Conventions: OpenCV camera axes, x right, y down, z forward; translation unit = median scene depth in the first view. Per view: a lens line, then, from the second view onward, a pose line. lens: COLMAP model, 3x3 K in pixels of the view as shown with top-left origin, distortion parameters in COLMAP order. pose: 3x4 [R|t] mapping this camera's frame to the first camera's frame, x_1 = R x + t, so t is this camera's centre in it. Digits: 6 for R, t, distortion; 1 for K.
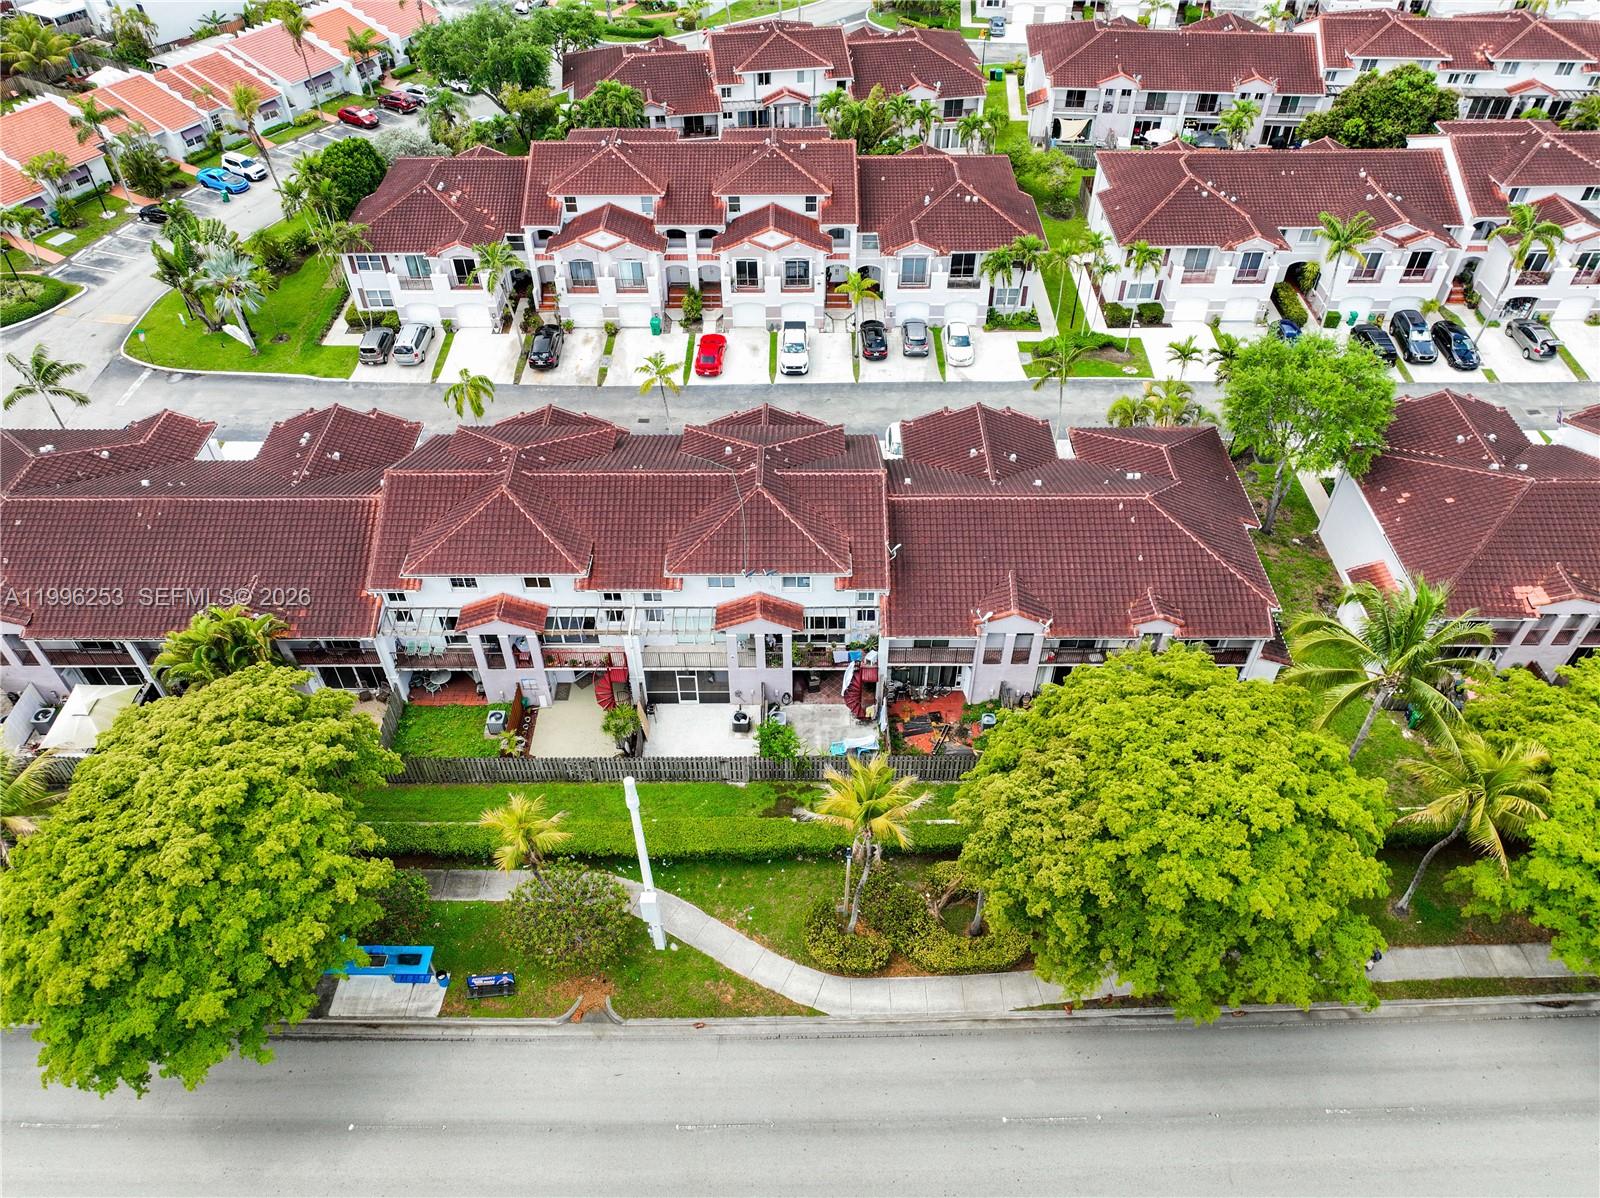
lens RADIAL K [[1129.1, 0, 800.0], [0, 1129.1, 599.0], [0, 0, 1]] dist [-0.002239, 0.005630]
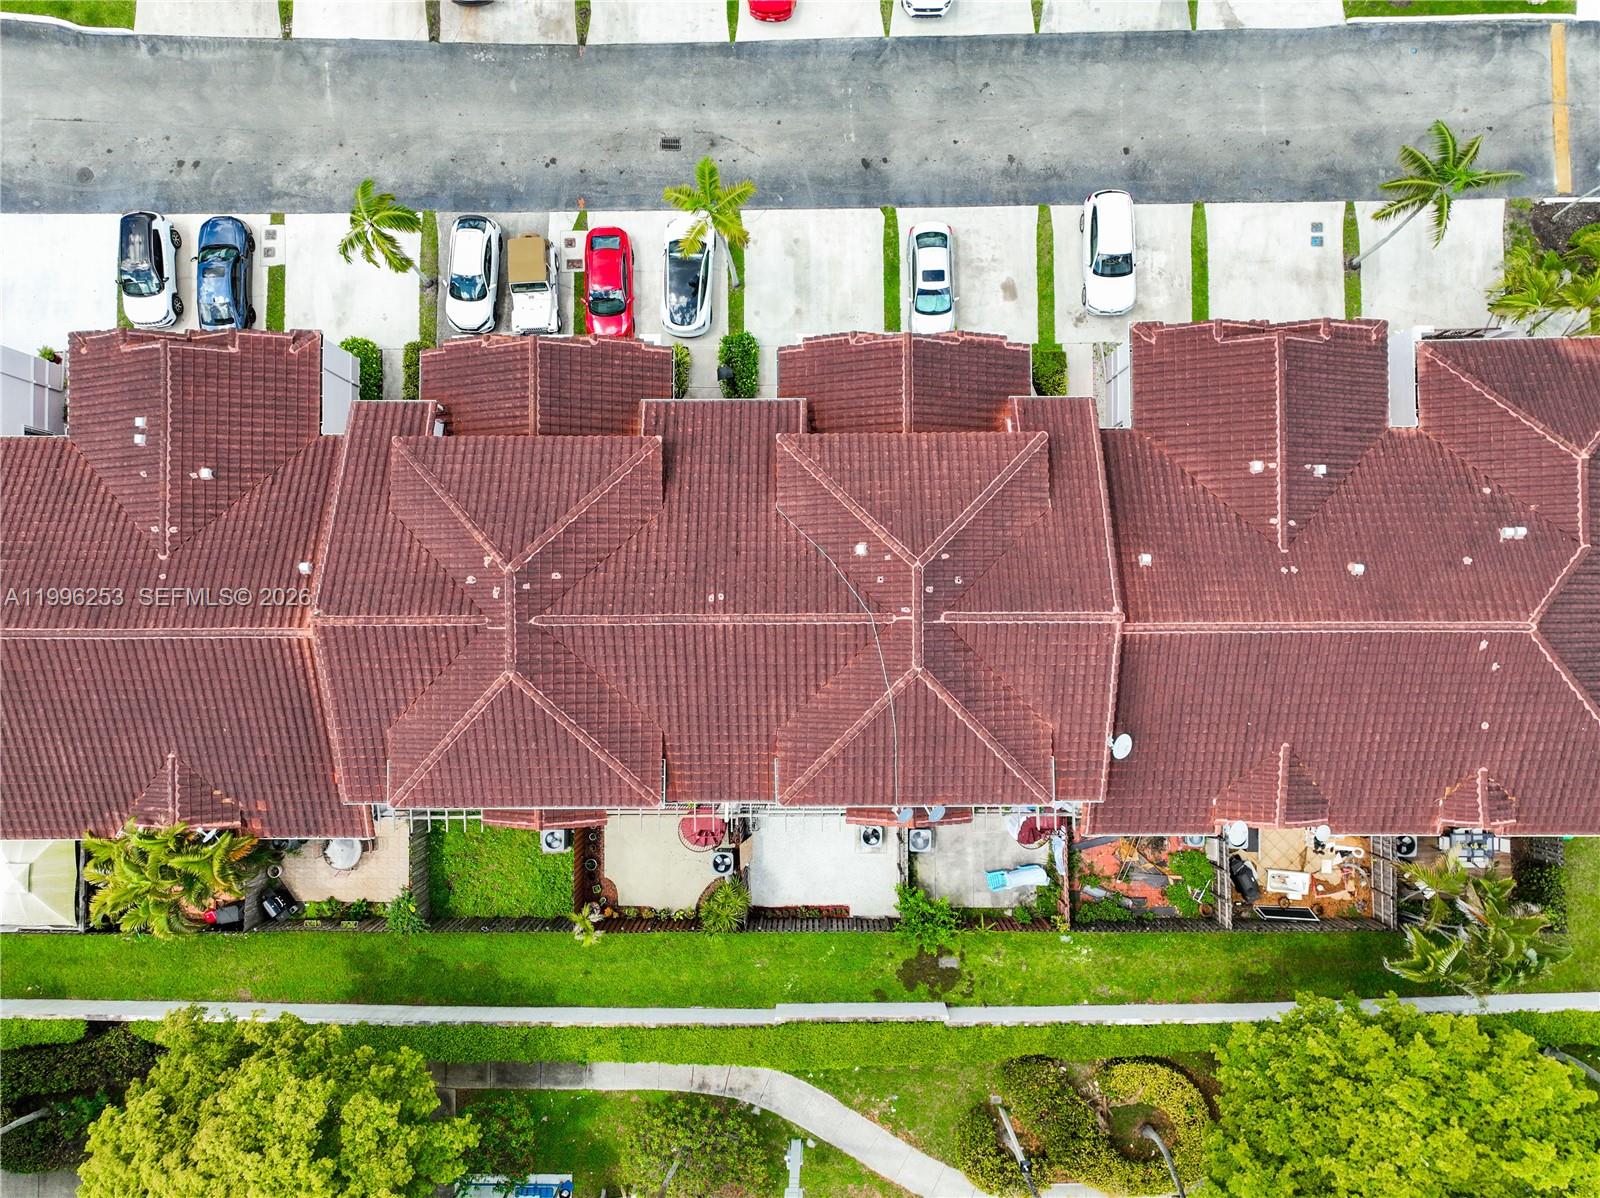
lens RADIAL K [[1129.1, 0, 800.0], [0, 1129.1, 599.0], [0, 0, 1]] dist [-0.002239, 0.005630]
pose [[0.999923, -0.009070, -0.008415, -0.093581], [0.012366, 0.711852, 0.702220, -0.551724], [-0.000379, -0.702271, 0.711910, 0.569392]]
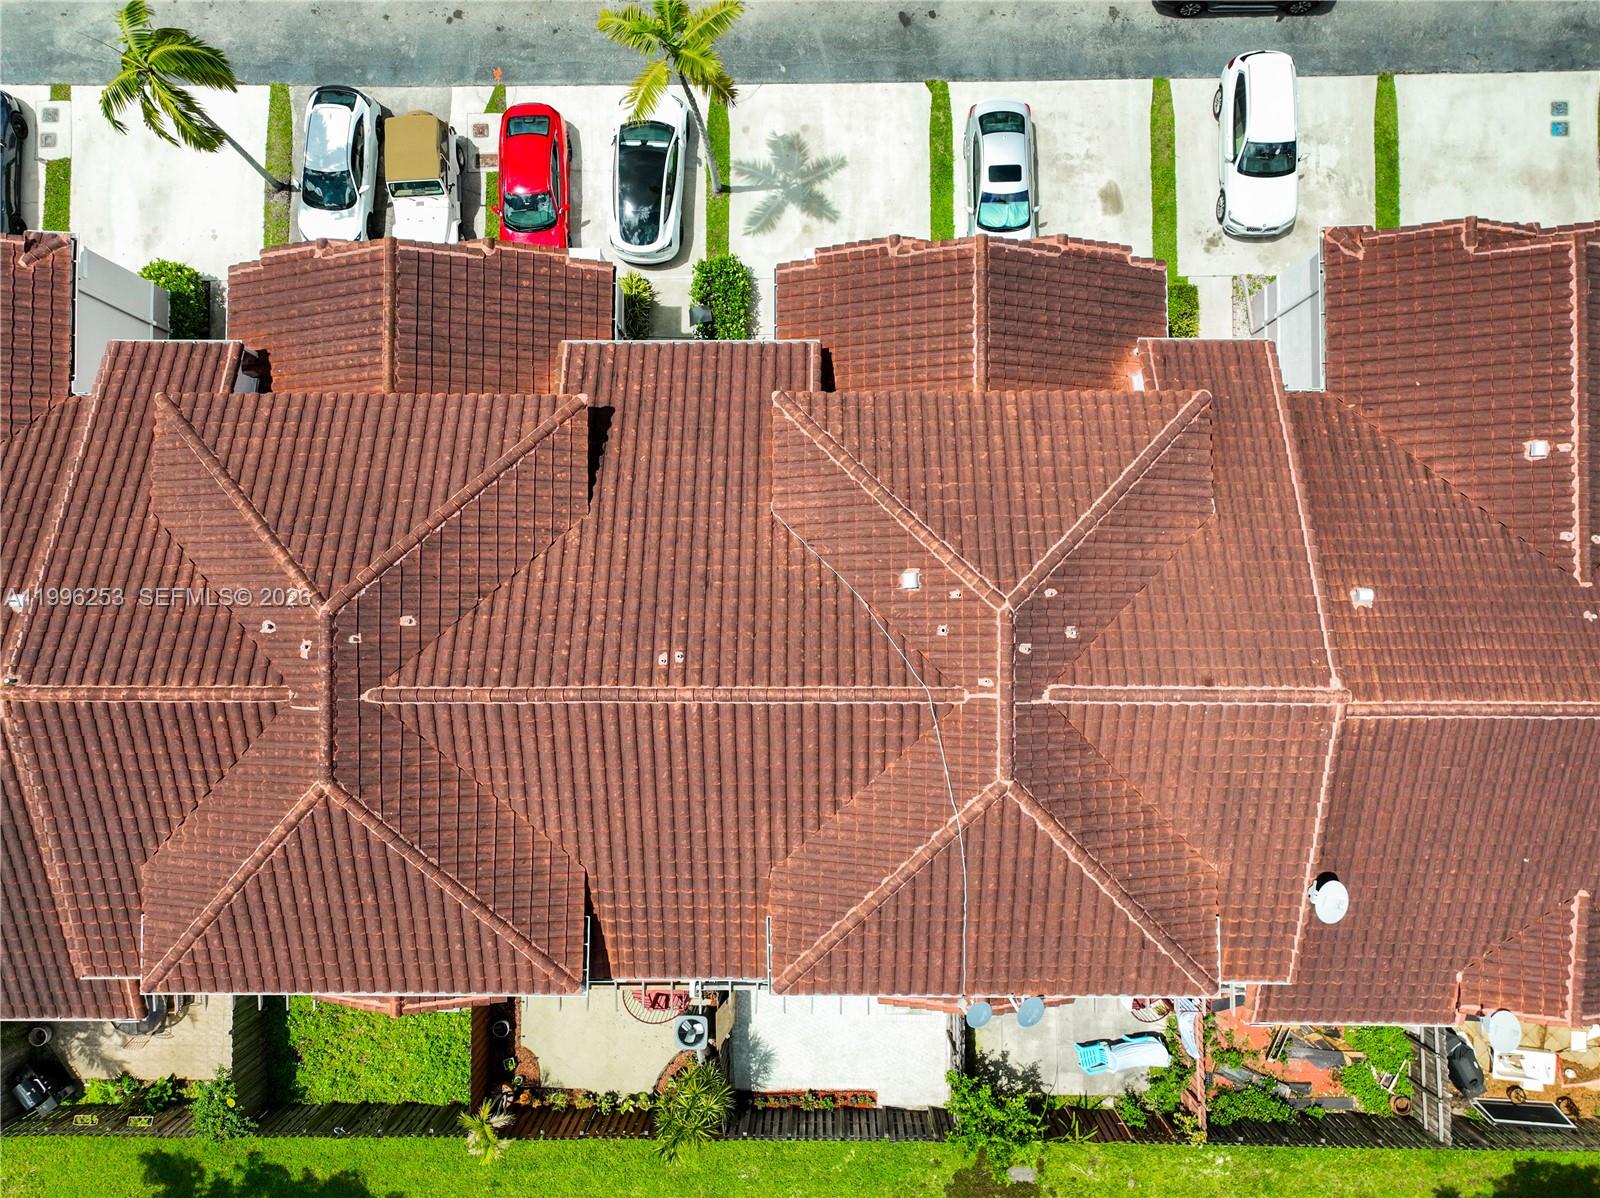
lens RADIAL K [[1129.1, 0, 800.0], [0, 1129.1, 599.0], [0, 0, 1]] dist [-0.002239, 0.005630]
pose [[0.999923, -0.003464, -0.011897, -0.097159], [0.010802, 0.714127, 0.699932, -0.394243], [0.006071, -0.700007, 0.714110, 0.756937]]
